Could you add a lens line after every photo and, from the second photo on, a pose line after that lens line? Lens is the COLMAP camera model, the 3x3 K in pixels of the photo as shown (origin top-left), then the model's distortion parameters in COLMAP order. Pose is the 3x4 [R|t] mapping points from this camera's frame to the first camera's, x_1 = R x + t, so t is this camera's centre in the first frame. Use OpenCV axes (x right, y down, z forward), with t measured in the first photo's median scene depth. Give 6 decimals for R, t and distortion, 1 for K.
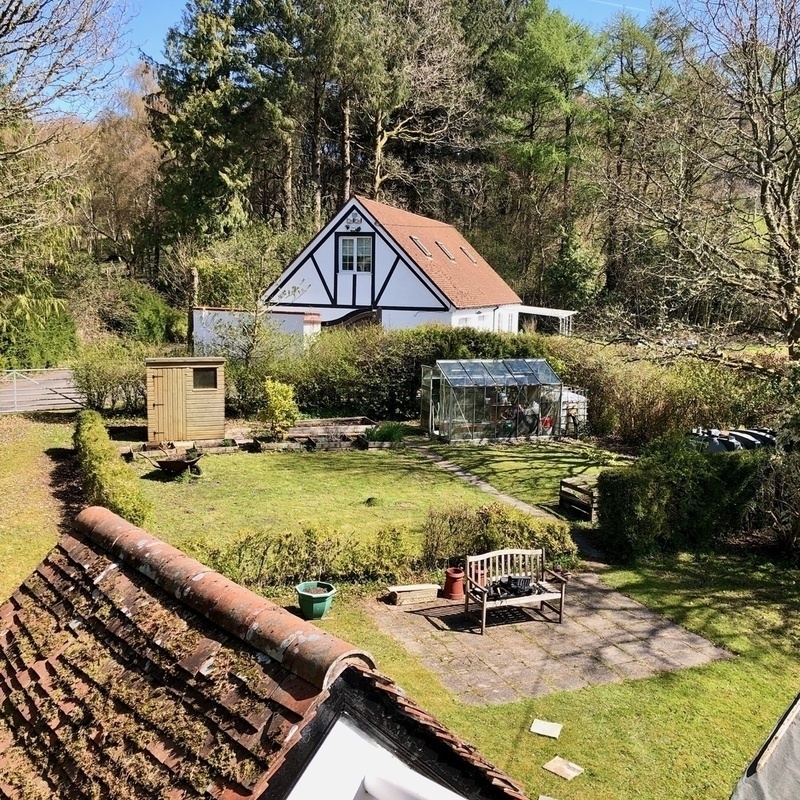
lens RADIAL K [[785.2, 0, 373.0], [0, 785.2, 400.6], [0, 0, 1]] dist [0.023961, -0.024085]
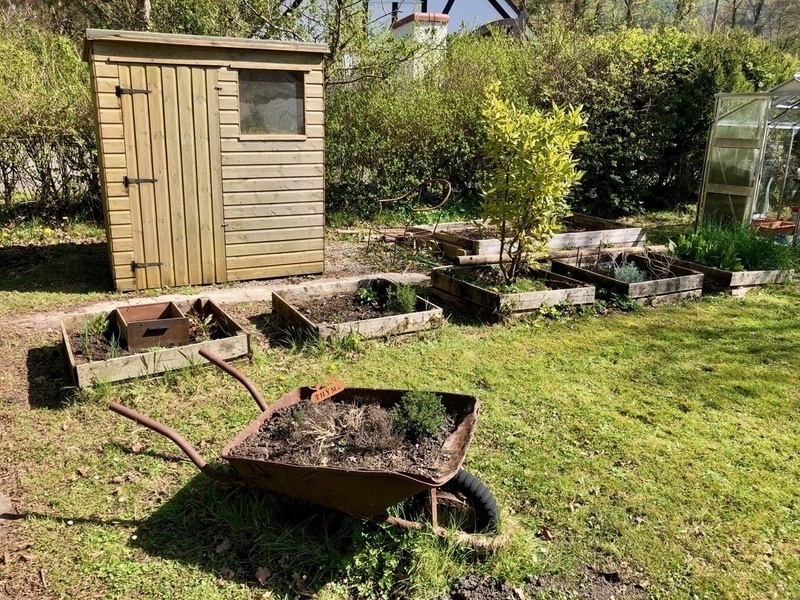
lens RADIAL K [[724.4, 0, 400.0], [0, 724.4, 300.0], [0, 0, 1]] dist [0.061508, -0.002815]
pose [[0.990563, -0.040483, 0.130942, -0.203356], [0.023512, 0.991411, 0.128650, 0.017610], [-0.135025, -0.124357, 0.983007, 0.664703]]
